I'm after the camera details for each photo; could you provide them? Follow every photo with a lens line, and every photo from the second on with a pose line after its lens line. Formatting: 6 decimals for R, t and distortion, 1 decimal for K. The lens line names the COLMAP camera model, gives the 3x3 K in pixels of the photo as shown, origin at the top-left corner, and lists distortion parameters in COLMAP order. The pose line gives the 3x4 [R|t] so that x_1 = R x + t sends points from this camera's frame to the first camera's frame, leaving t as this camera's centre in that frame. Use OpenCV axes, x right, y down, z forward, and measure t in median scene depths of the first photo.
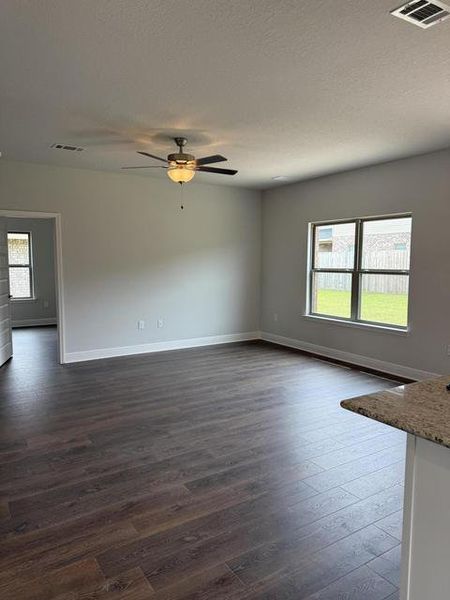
lens RADIAL K [[424.7, 0, 225.0], [0, 424.7, 300.0], [0, 0, 1]] dist [-0.005273, -0.003980]
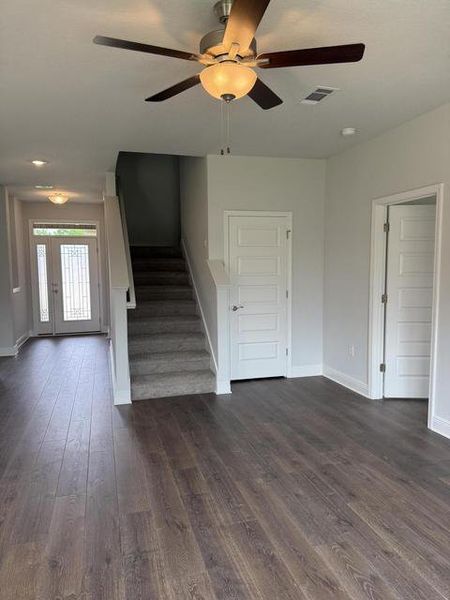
lens RADIAL K [[424.7, 0, 225.0], [0, 424.7, 300.0], [0, 0, 1]] dist [-0.005273, -0.003980]
pose [[-0.300880, 0.070958, -0.951018, 0.368789], [-0.080816, 0.991744, 0.099565, -0.097073], [0.950231, 0.106814, -0.292662, 1.168489]]
